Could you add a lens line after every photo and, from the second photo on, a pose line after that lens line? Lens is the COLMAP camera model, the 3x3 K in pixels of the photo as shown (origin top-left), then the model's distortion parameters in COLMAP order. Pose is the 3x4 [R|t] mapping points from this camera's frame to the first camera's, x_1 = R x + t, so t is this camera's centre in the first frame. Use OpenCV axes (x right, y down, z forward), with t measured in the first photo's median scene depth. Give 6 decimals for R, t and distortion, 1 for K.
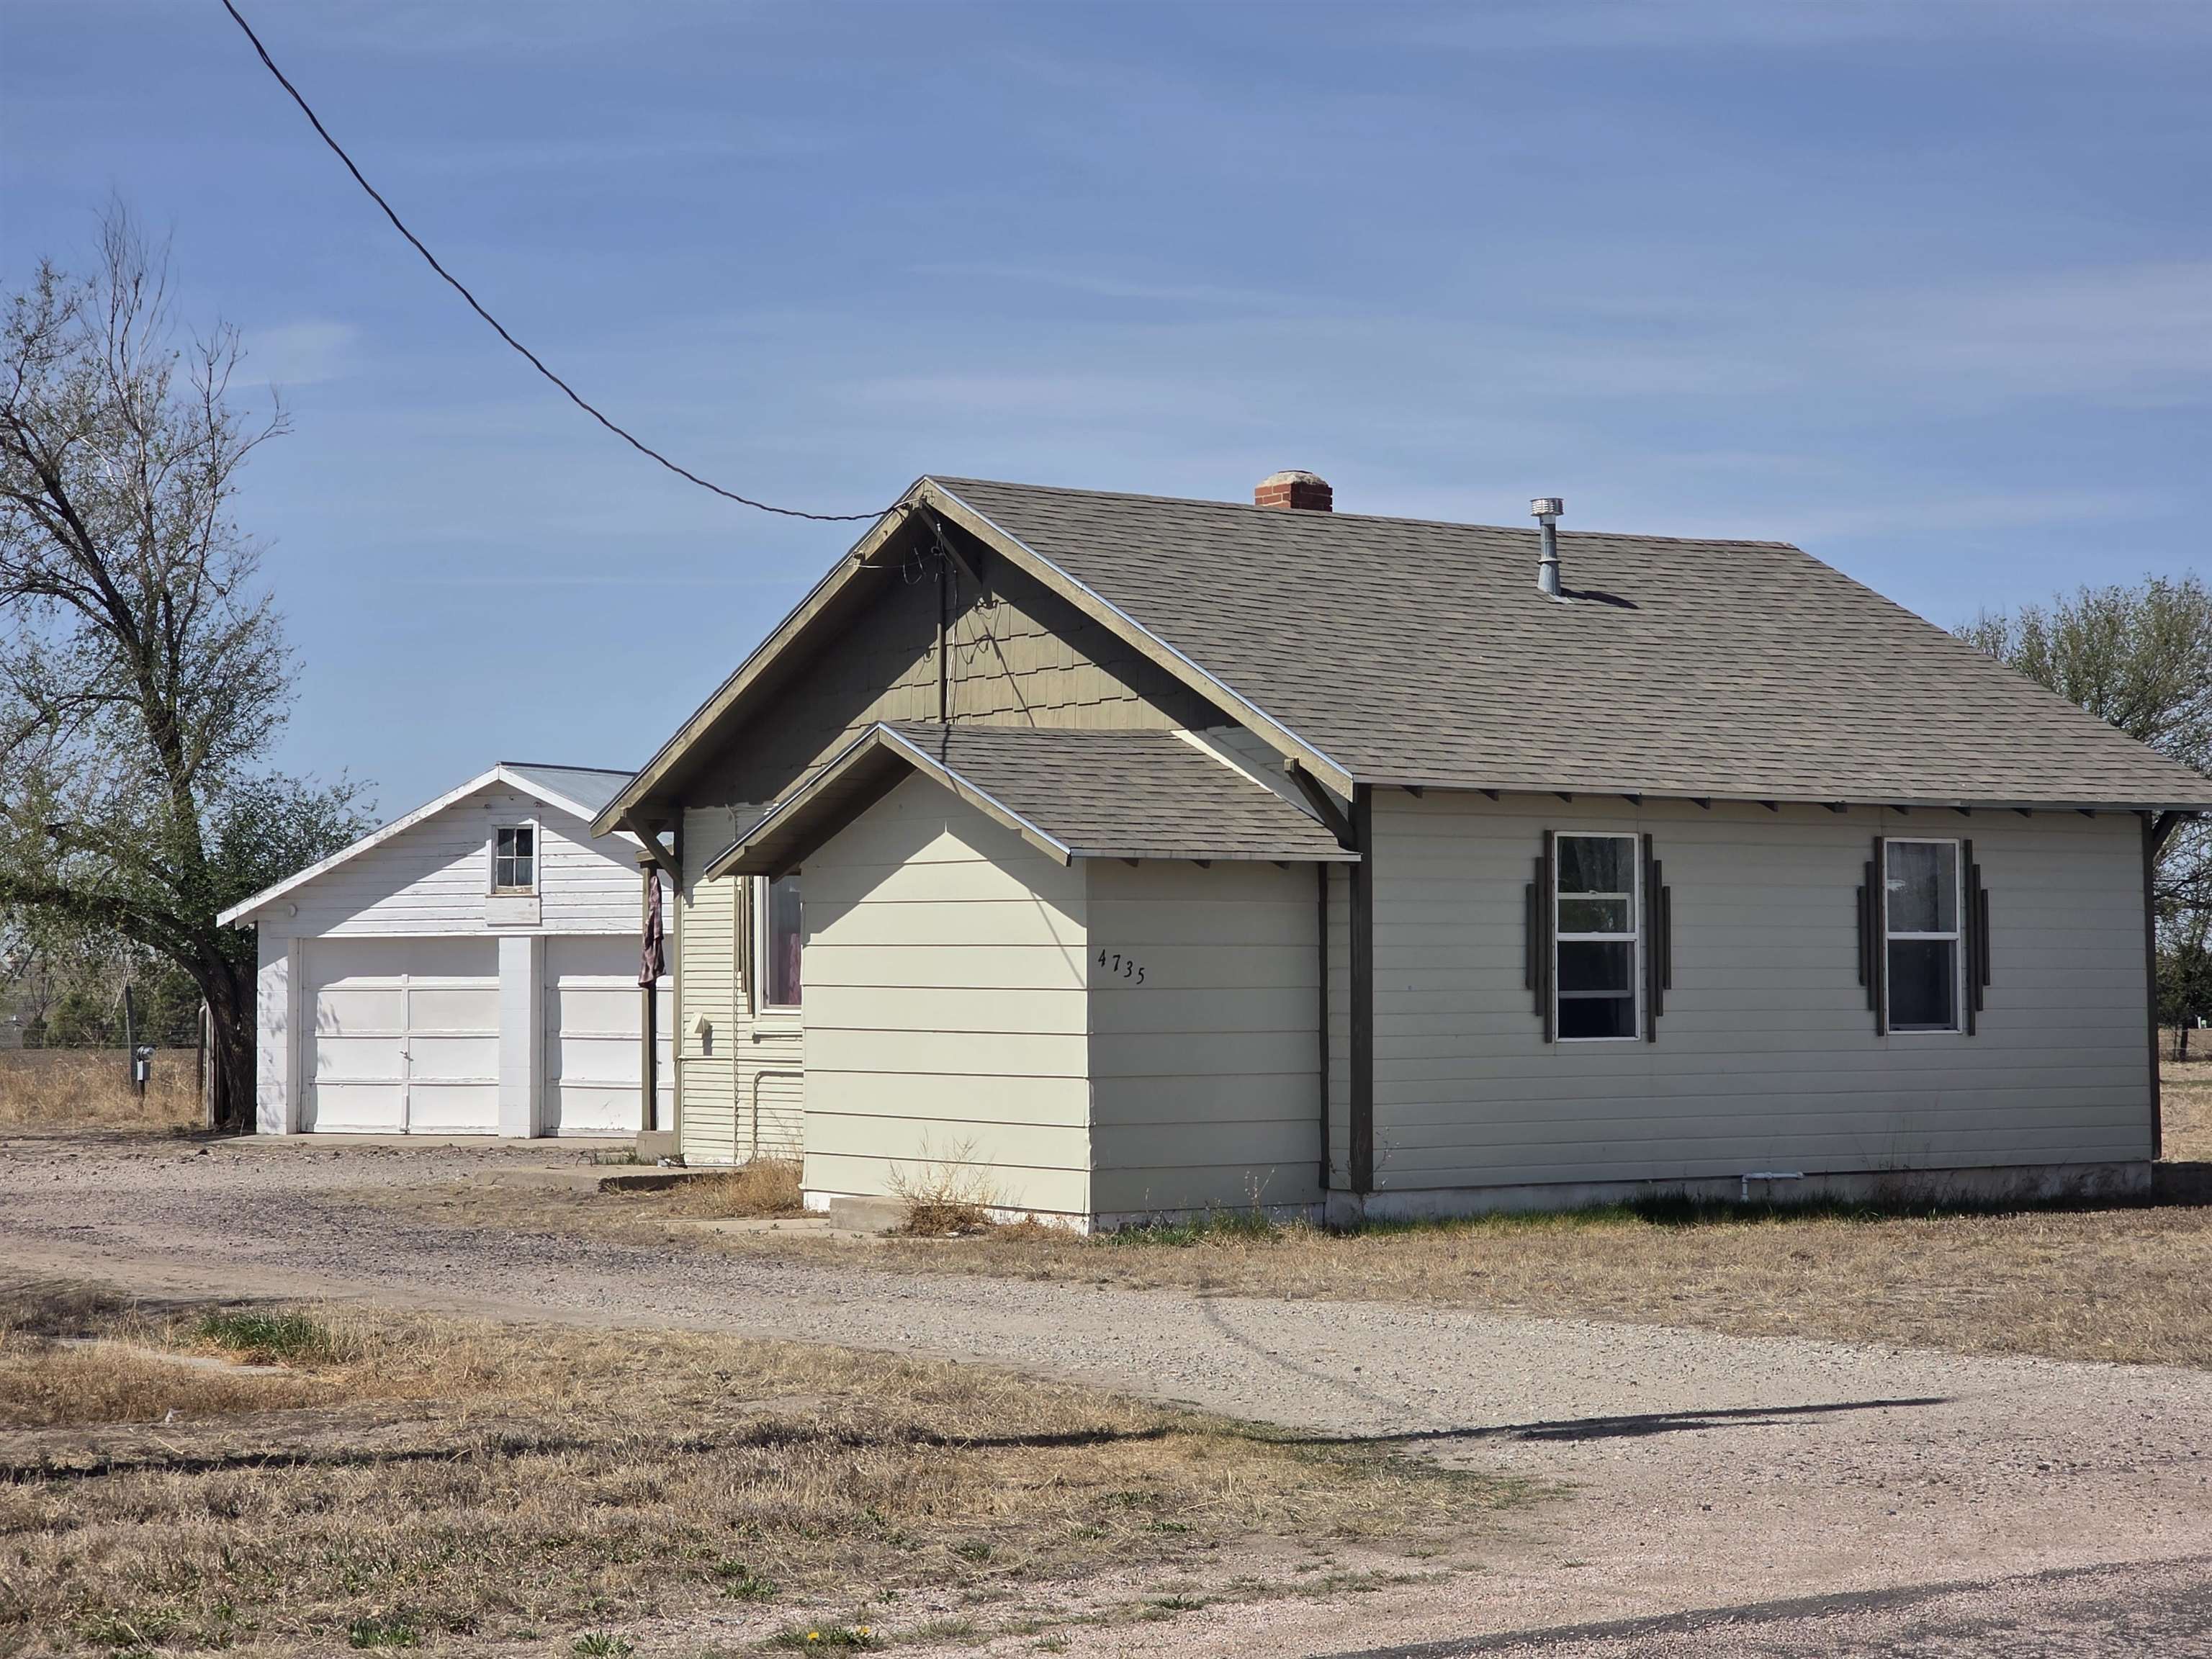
lens RADIAL K [[4583.9, 0, 1100.4], [0, 4583.9, 836.0], [0, 0, 1]] dist [-0.166006, 0.000000]
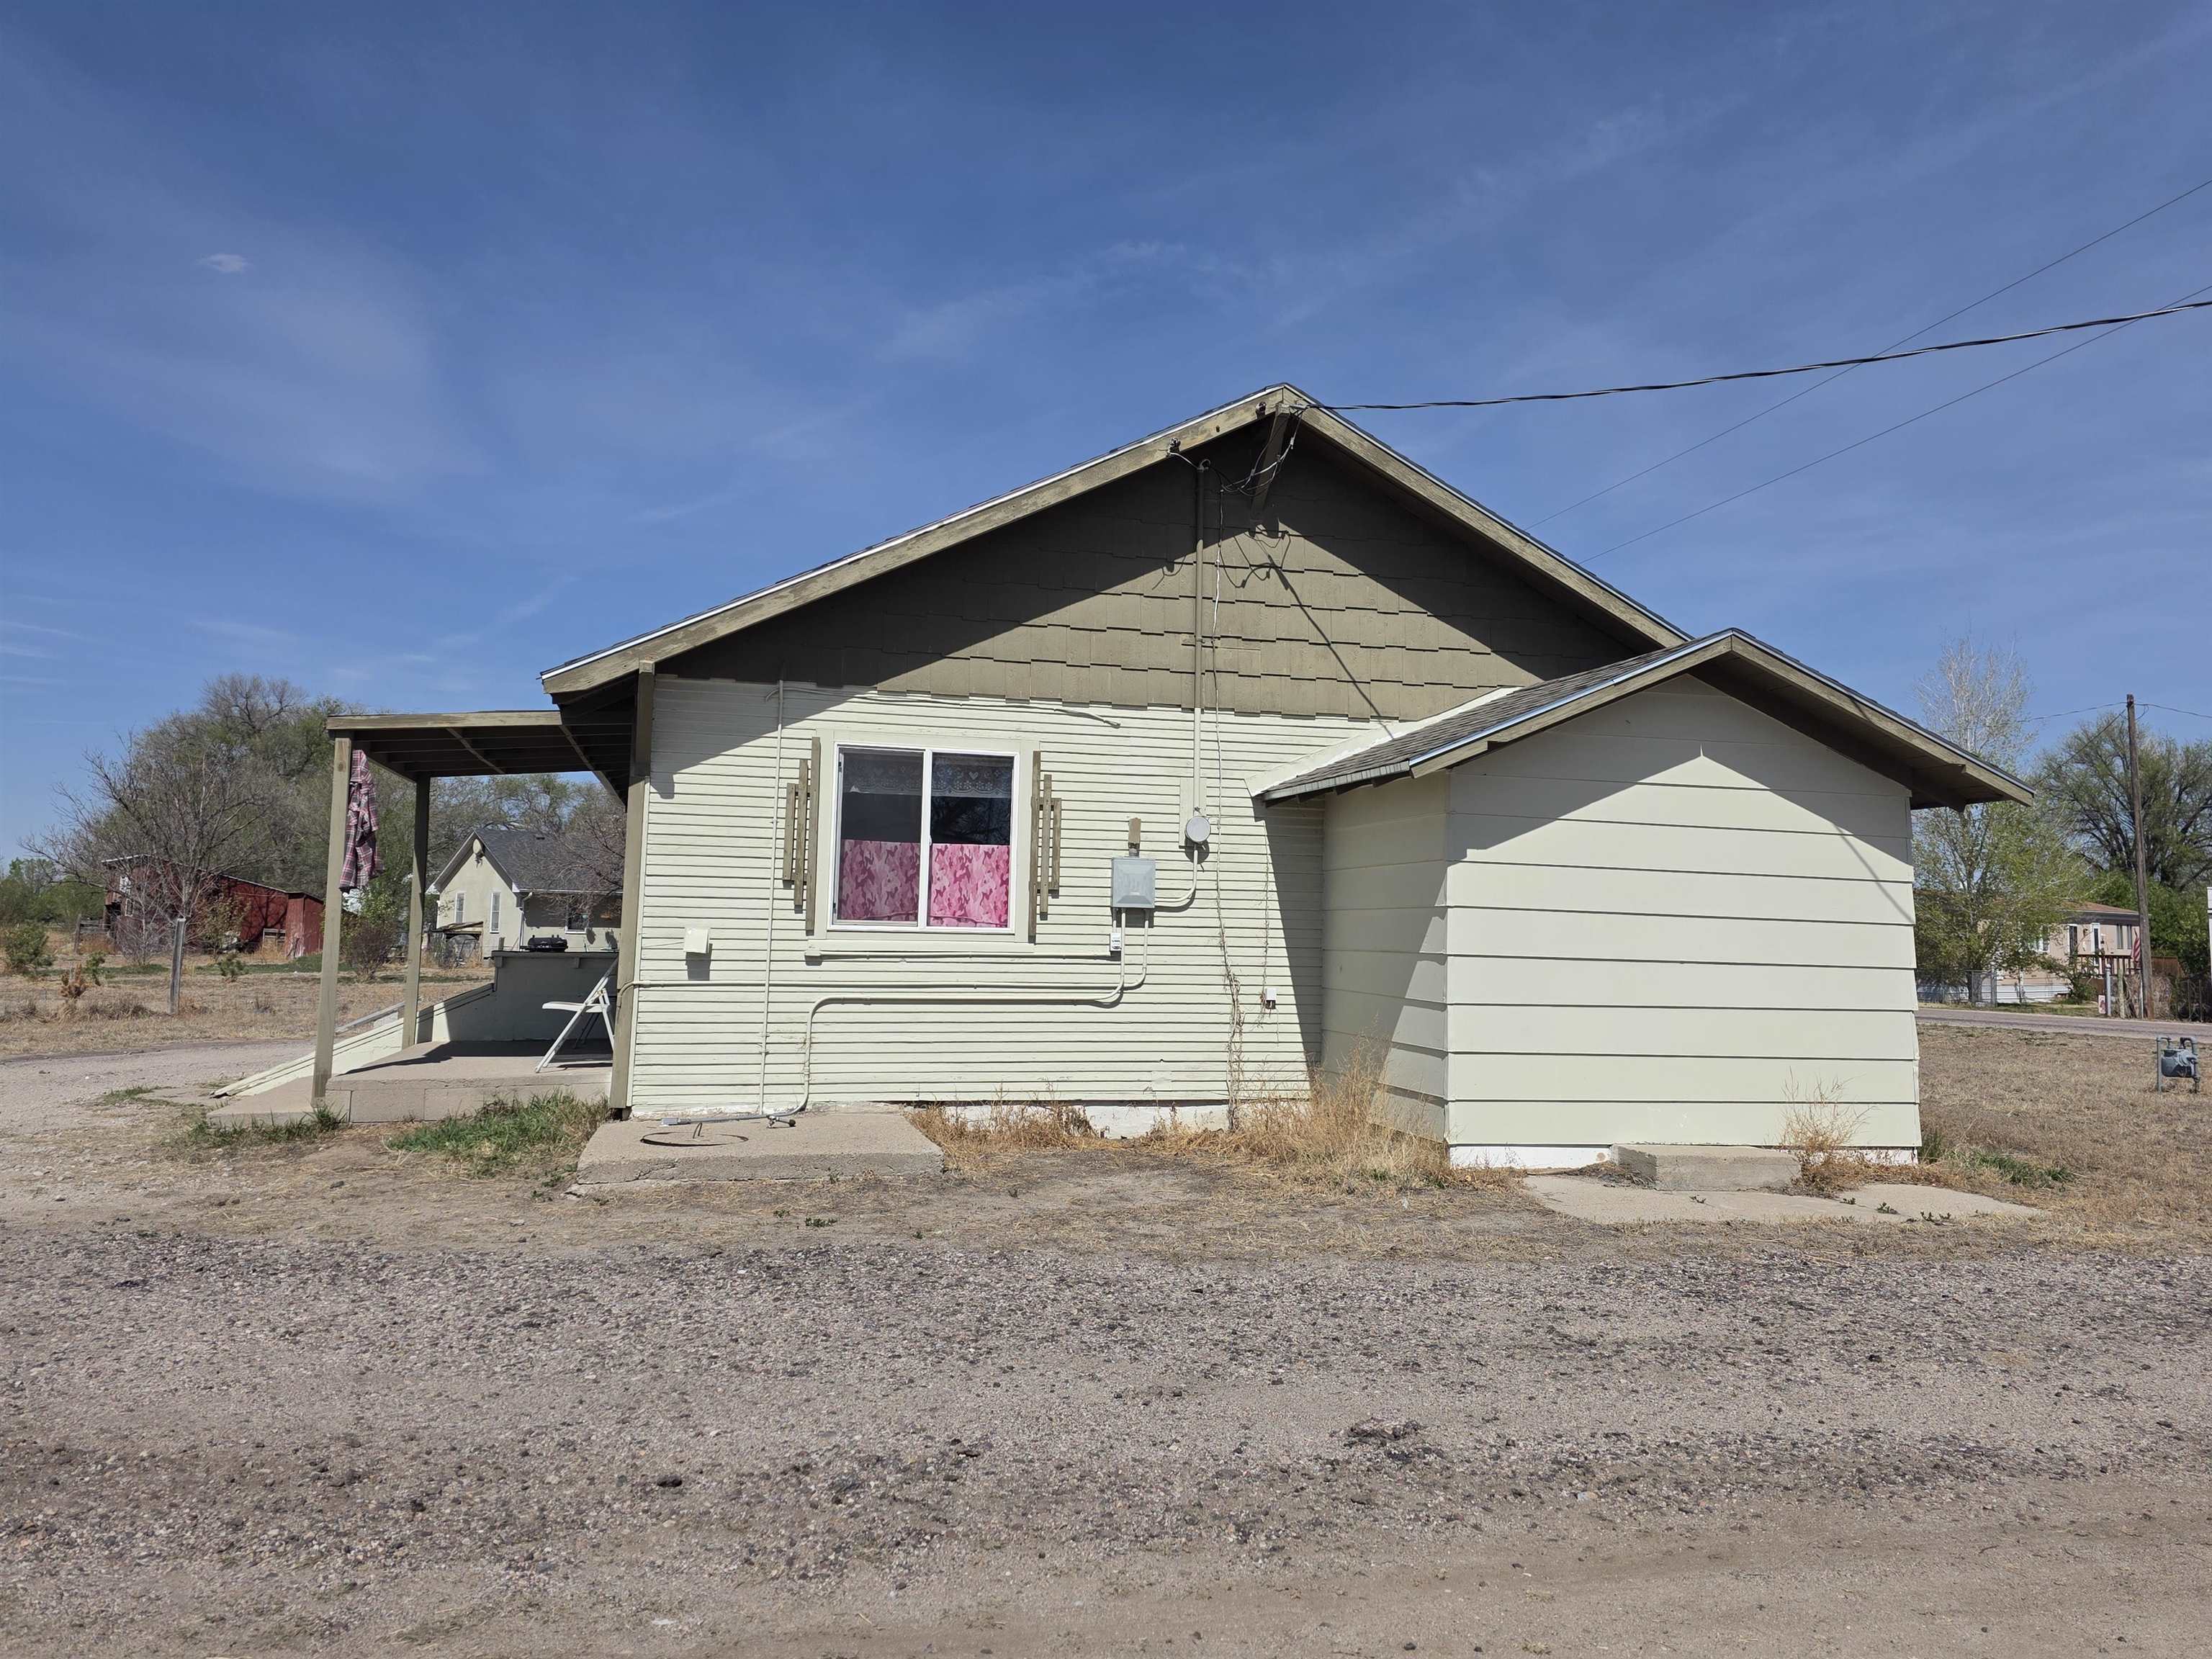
lens RADIAL K [[1516.2, 0, 1106.6], [0, 1516.2, 819.0], [0, 0, 1]] dist [0.002964, -0.000258]
pose [[0.385433, 0.087217, 0.918605, -0.341261], [-0.053221, 0.995967, -0.072231, 0.038367], [-0.921200, -0.021049, 0.388521, 0.906403]]
